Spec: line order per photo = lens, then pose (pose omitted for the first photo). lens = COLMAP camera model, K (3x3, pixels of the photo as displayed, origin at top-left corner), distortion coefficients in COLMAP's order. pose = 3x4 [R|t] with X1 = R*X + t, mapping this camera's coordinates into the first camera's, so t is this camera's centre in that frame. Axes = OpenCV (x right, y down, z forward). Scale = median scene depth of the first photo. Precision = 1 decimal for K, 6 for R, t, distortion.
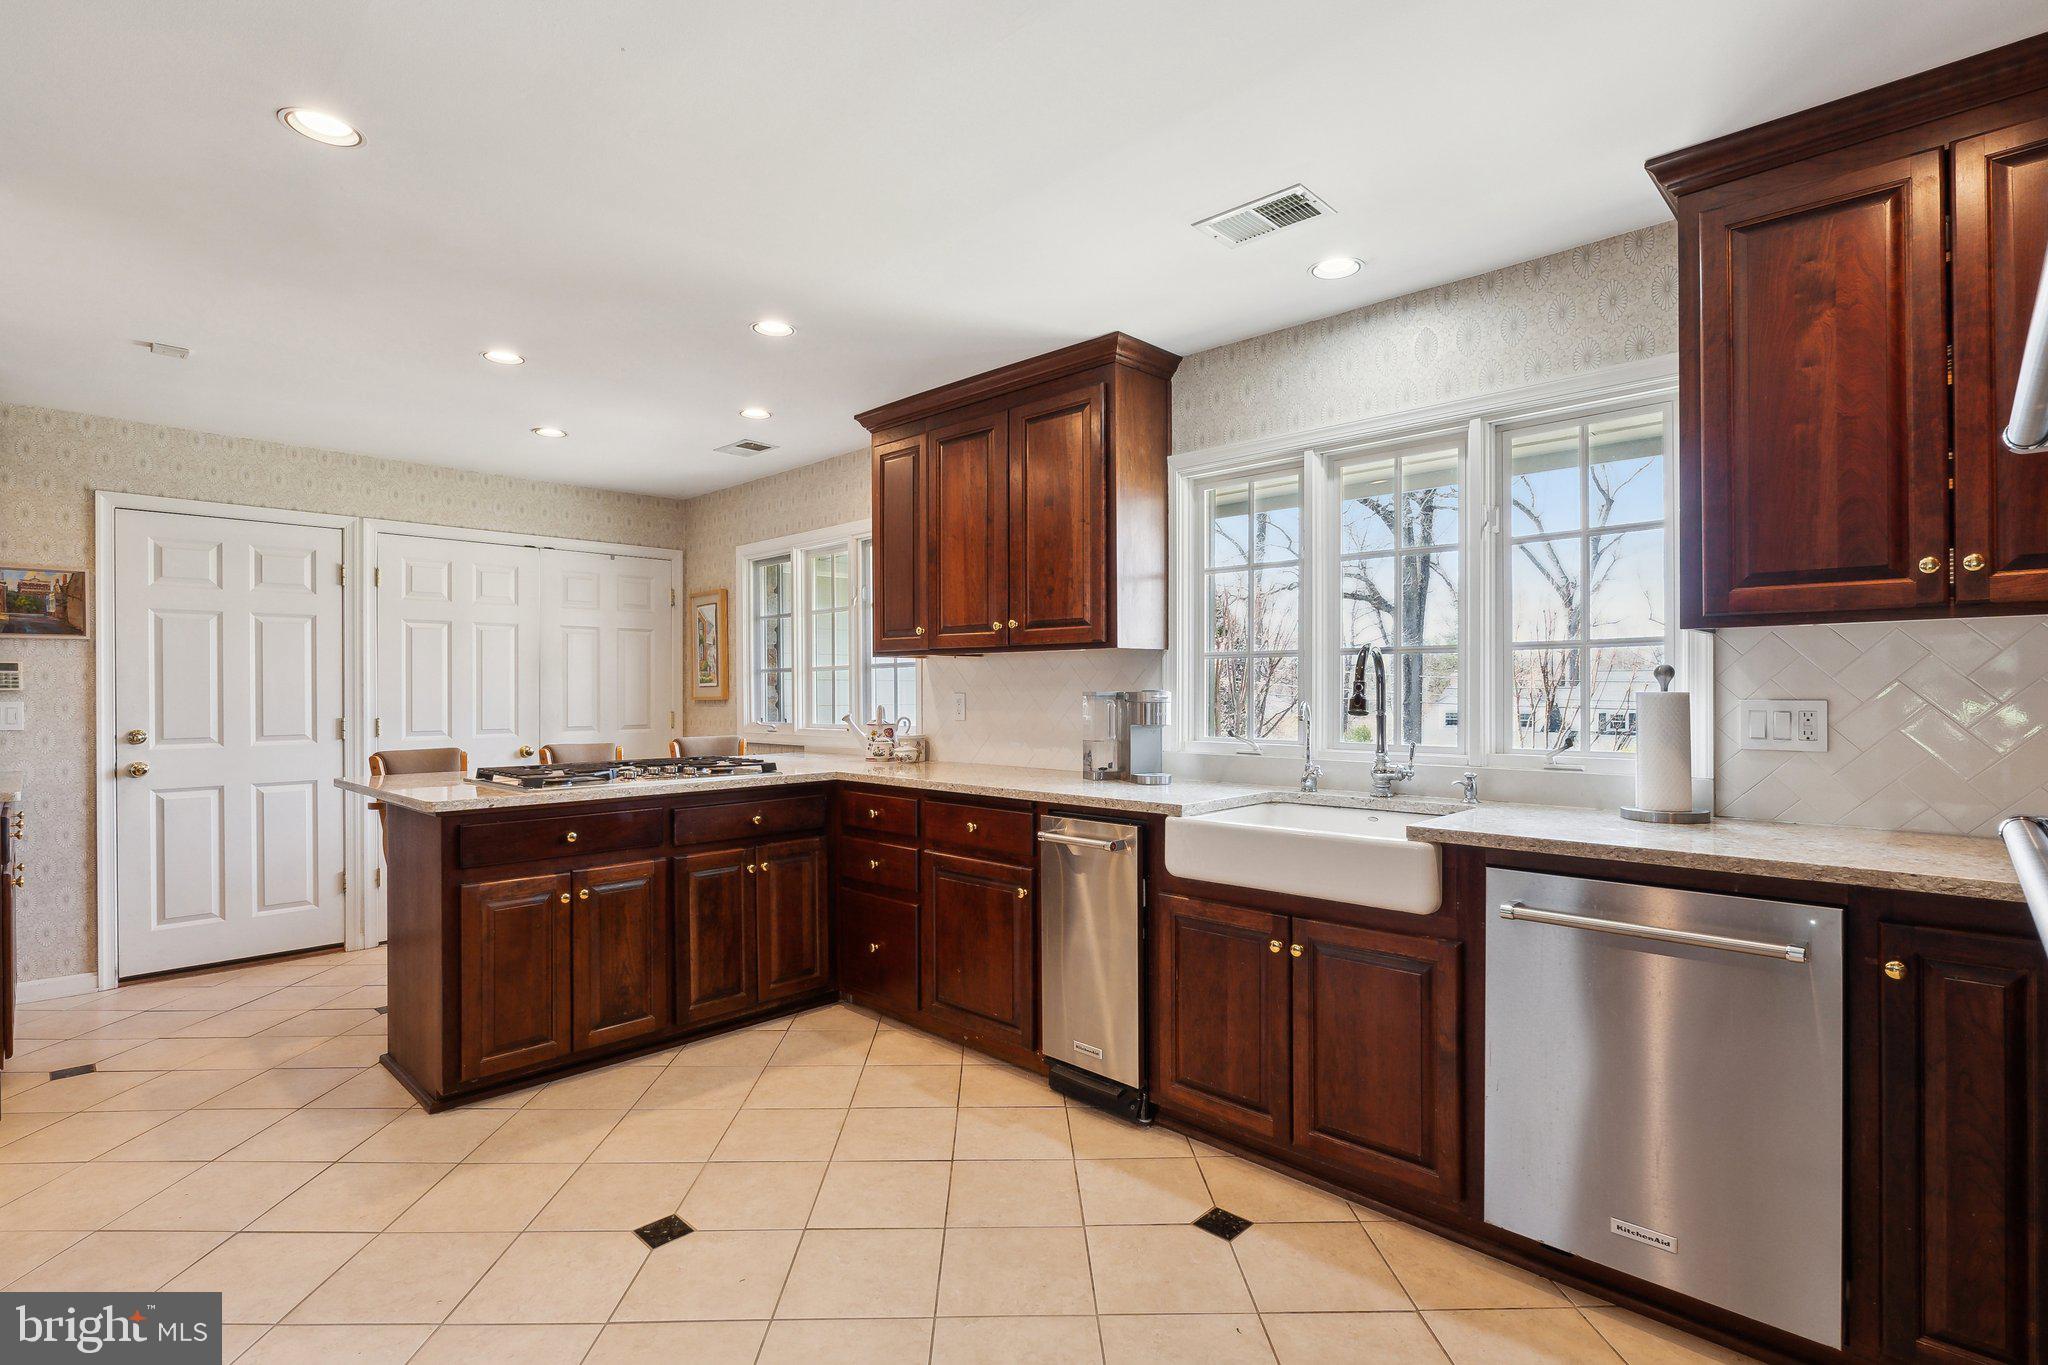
lens RADIAL K [[973.4, 0, 1025.5], [0, 973.4, 683.6], [0, 0, 1]] dist [-0.010454, 0.000547]
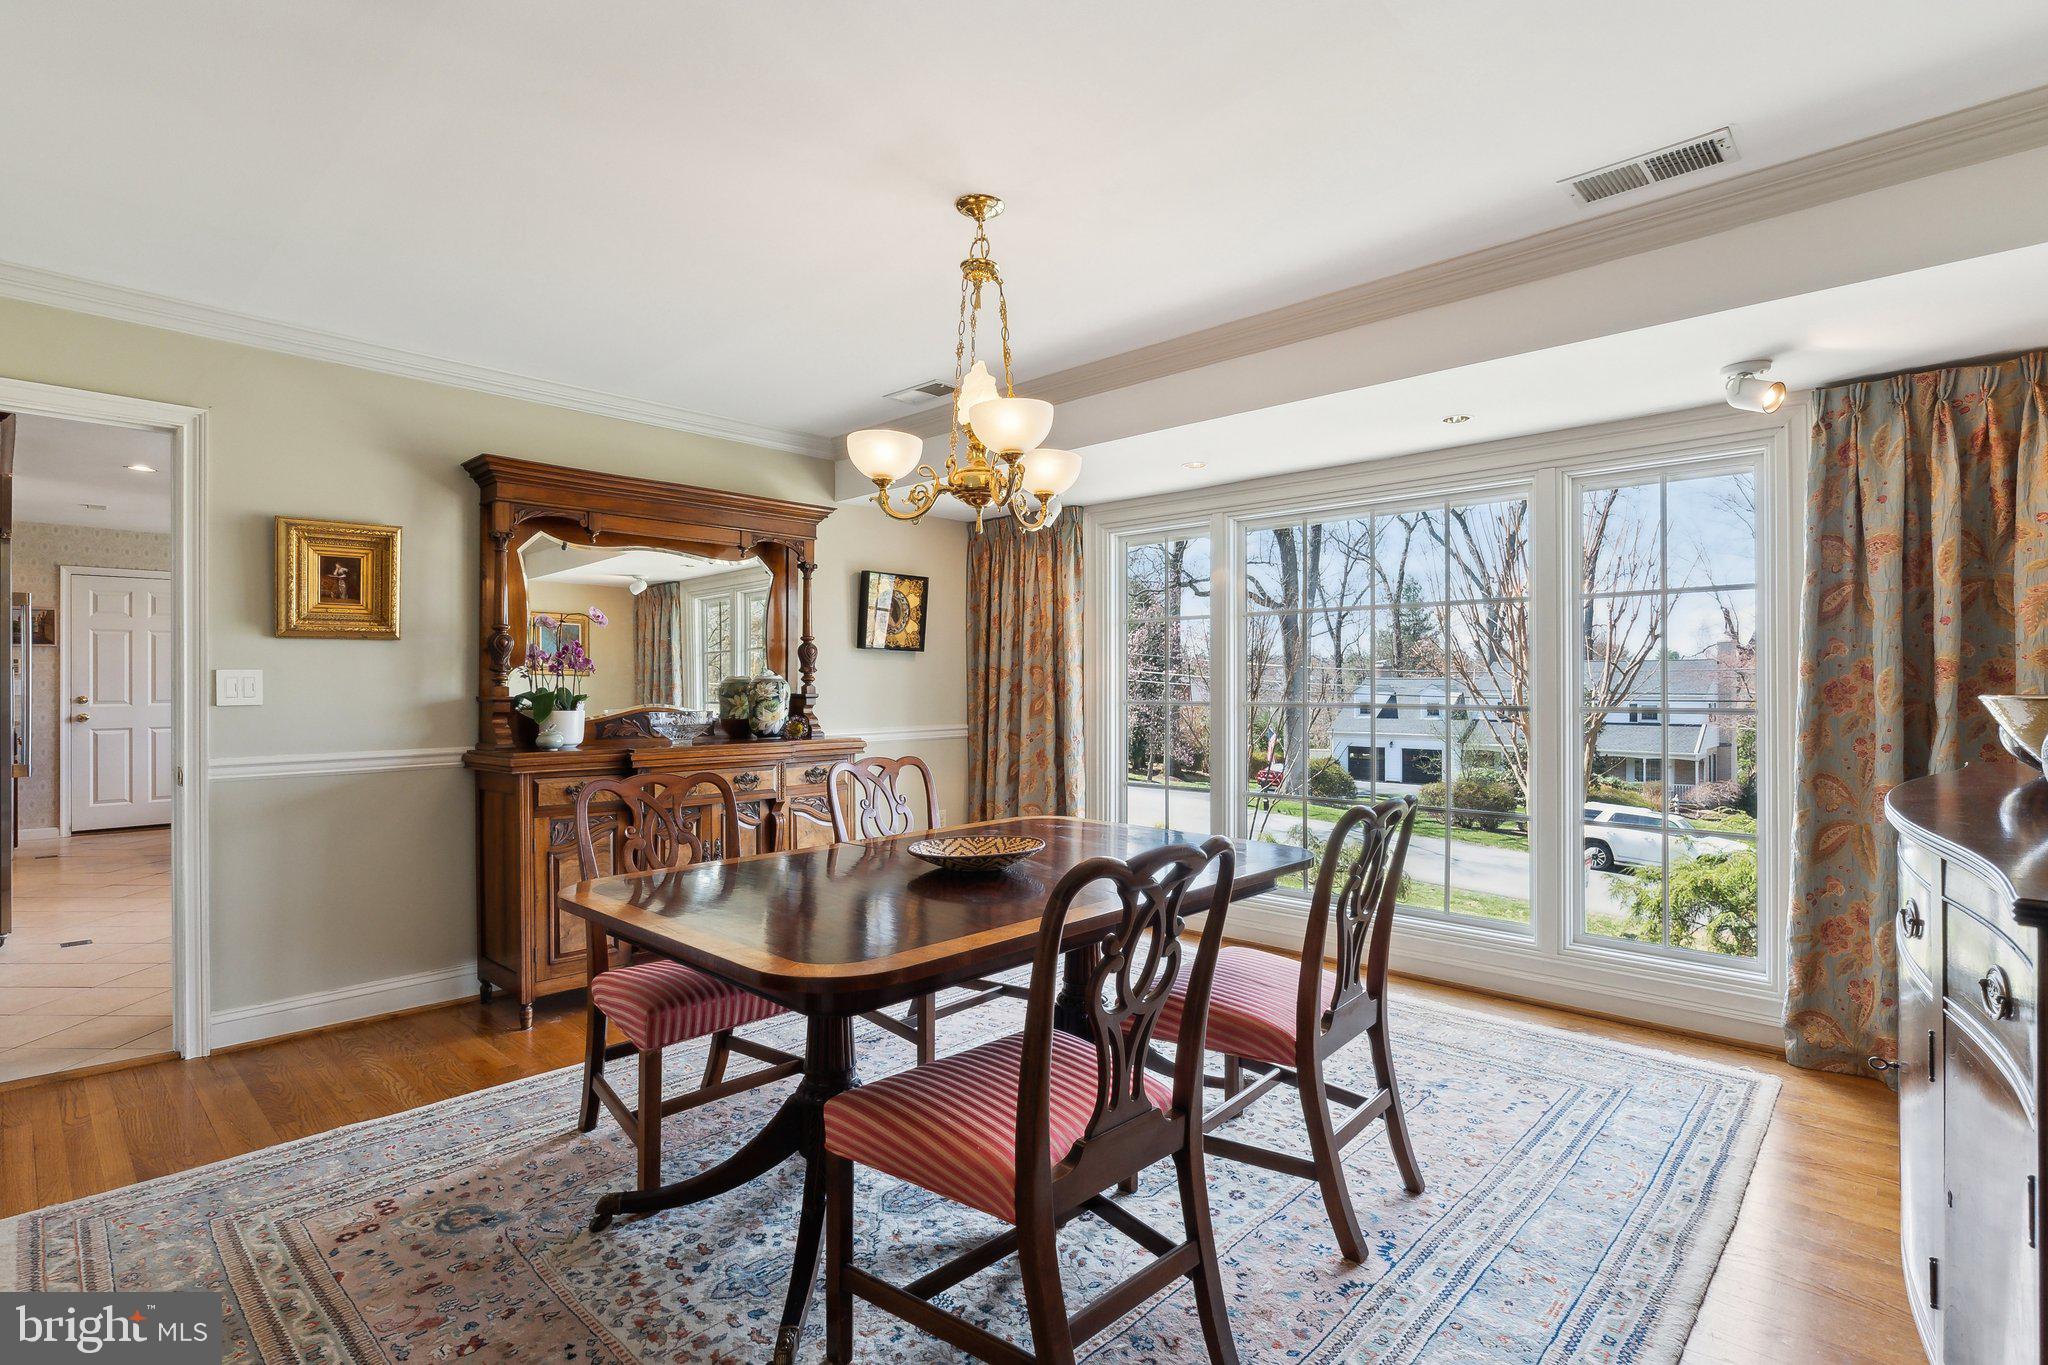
lens RADIAL K [[991.6, 0, 1013.8], [0, 991.6, 680.6], [0, 0, 1]] dist [-0.000974, -0.000570]
pose [[0.999926, 0.005533, 0.010822, 0.895909], [-0.005524, 0.999984, -0.000899, 0.011929], [-0.010826, 0.000839, 0.999941, -0.974413]]
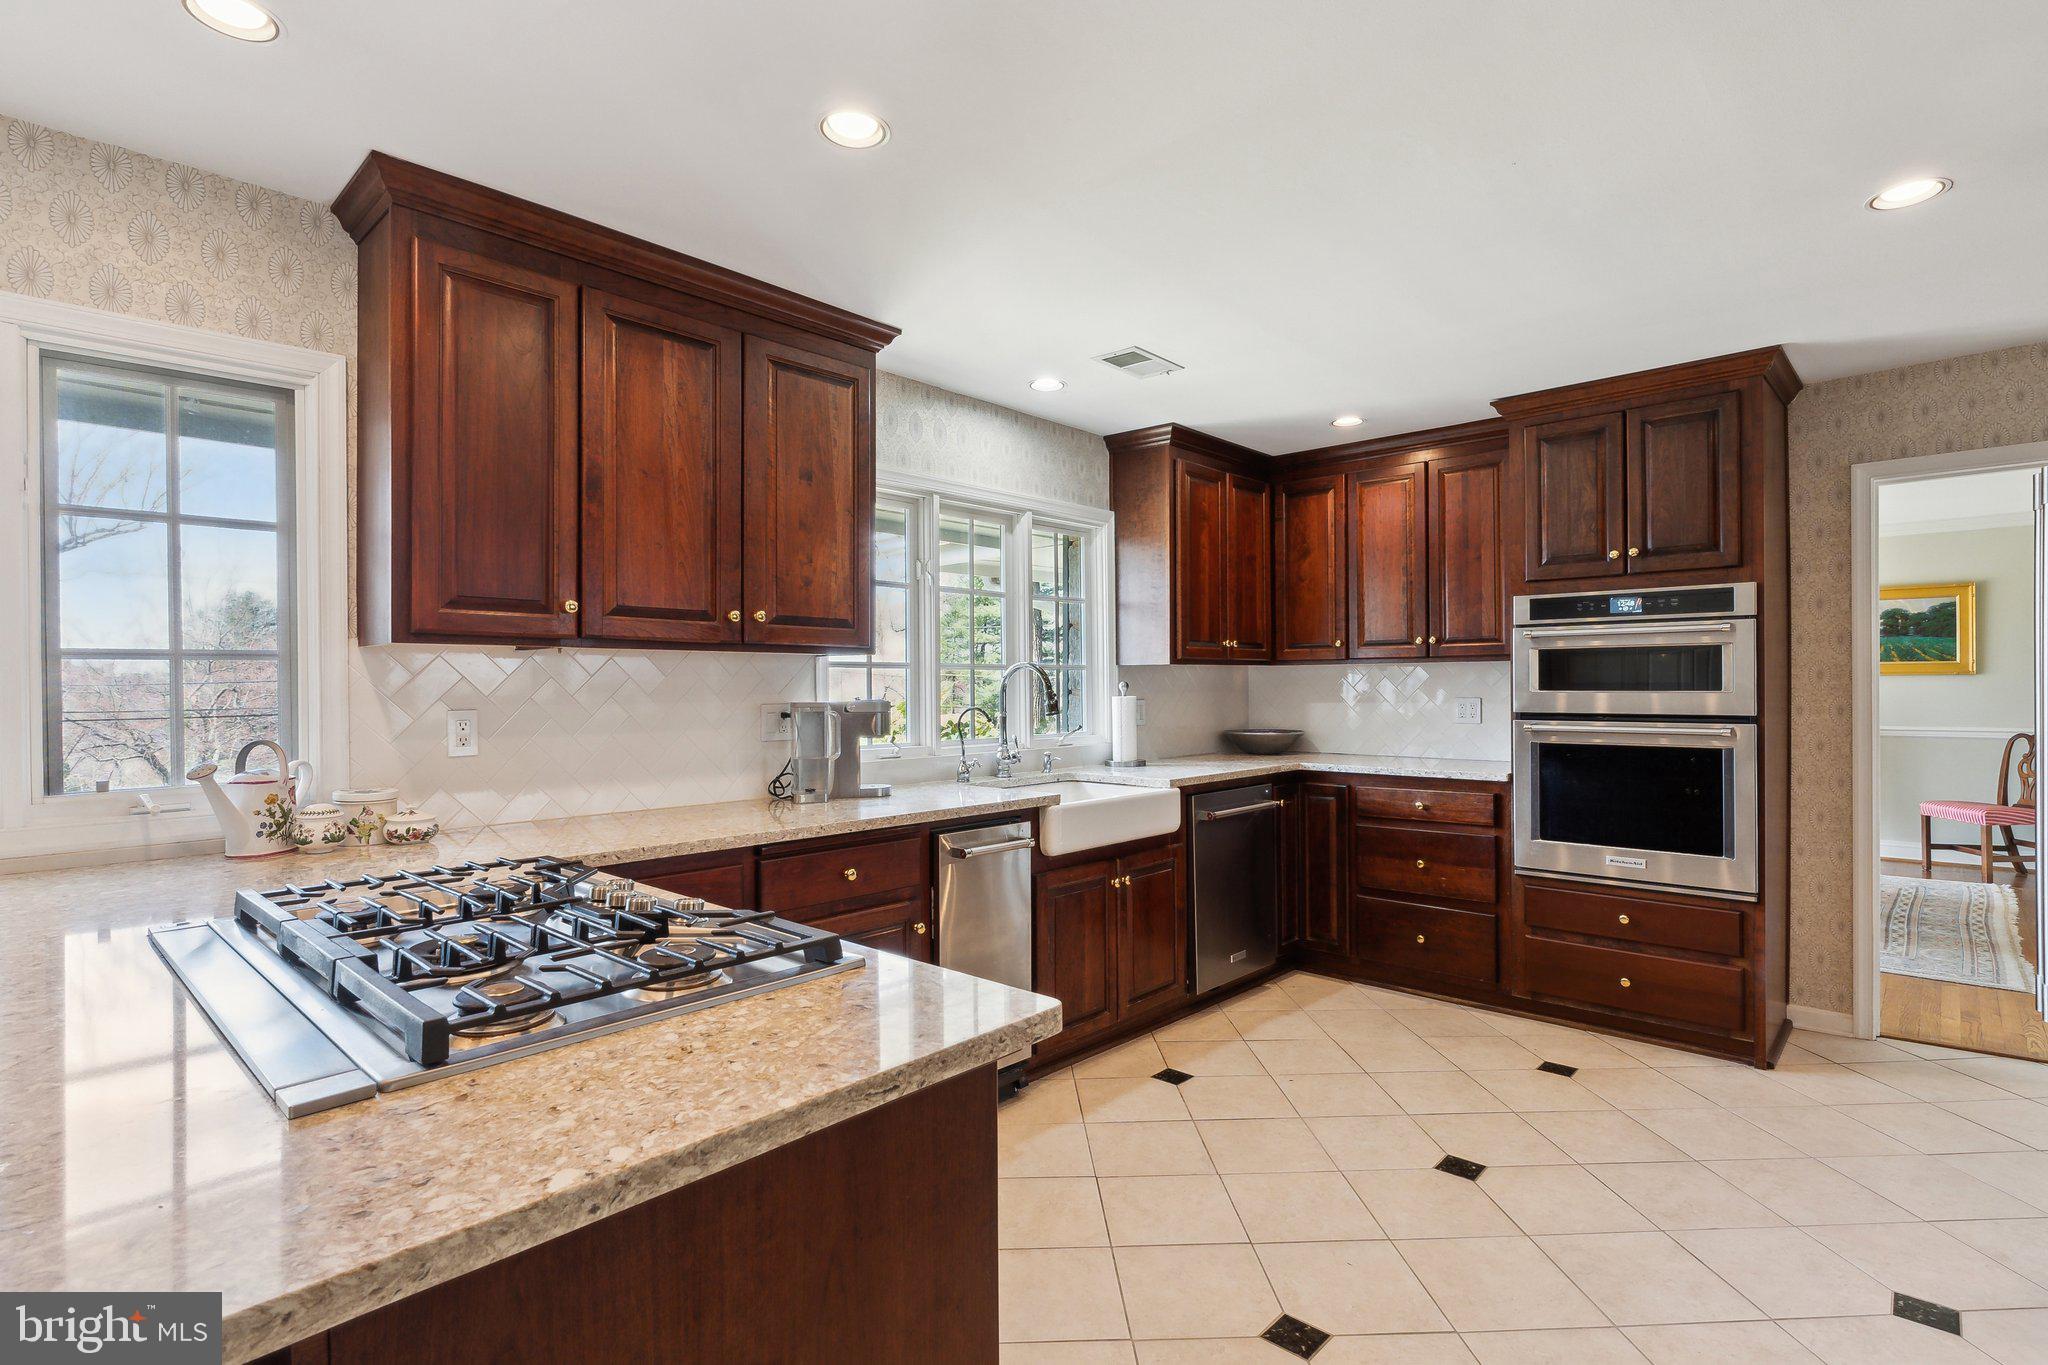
lens RADIAL K [[991.6, 0, 1020.6], [0, 991.6, 689.9], [0, 0, 1]] dist [-0.000974, -0.000570]
pose [[-0.017071, 0.001563, 0.999853, -0.747015], [0.005138, 0.999986, -0.001476, -0.001421], [-0.999841, 0.005112, -0.017079, 0.754833]]
